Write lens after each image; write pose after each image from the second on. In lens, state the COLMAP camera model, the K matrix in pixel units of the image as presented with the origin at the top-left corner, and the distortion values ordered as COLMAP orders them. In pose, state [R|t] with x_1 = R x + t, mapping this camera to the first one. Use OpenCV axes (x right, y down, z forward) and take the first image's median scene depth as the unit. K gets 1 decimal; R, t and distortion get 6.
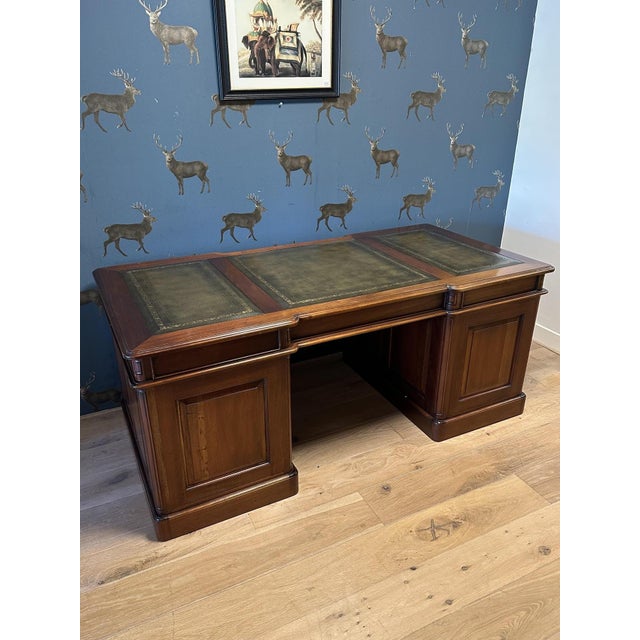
lens RADIAL K [[520.5, 0, 321.1], [0, 520.5, 322.2], [0, 0, 1]] dist [0.158939, -0.327135]
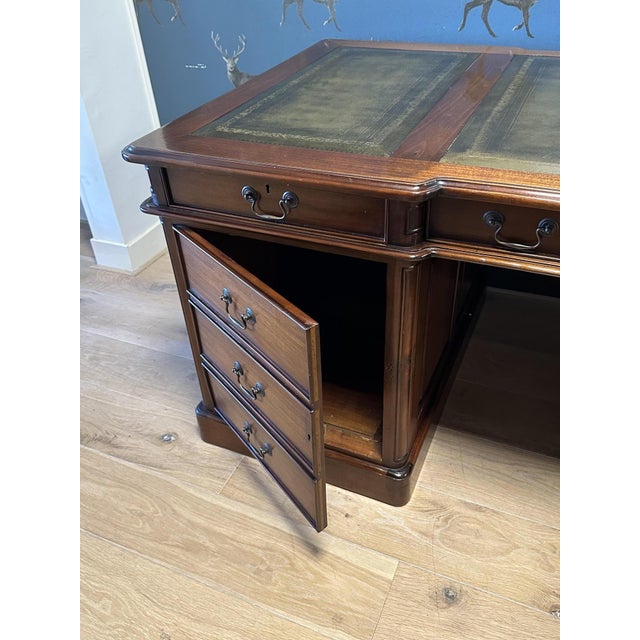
lens RADIAL K [[571.8, 0, 320.0], [0, 571.8, 320.0], [0, 0, 1]] dist [0.002500, -0.006978]
pose [[-0.623039, -0.450241, 0.639614, -0.185940], [0.371295, 0.549484, 0.748470, -0.501743], [-0.688450, 0.703811, -0.175178, 1.551613]]
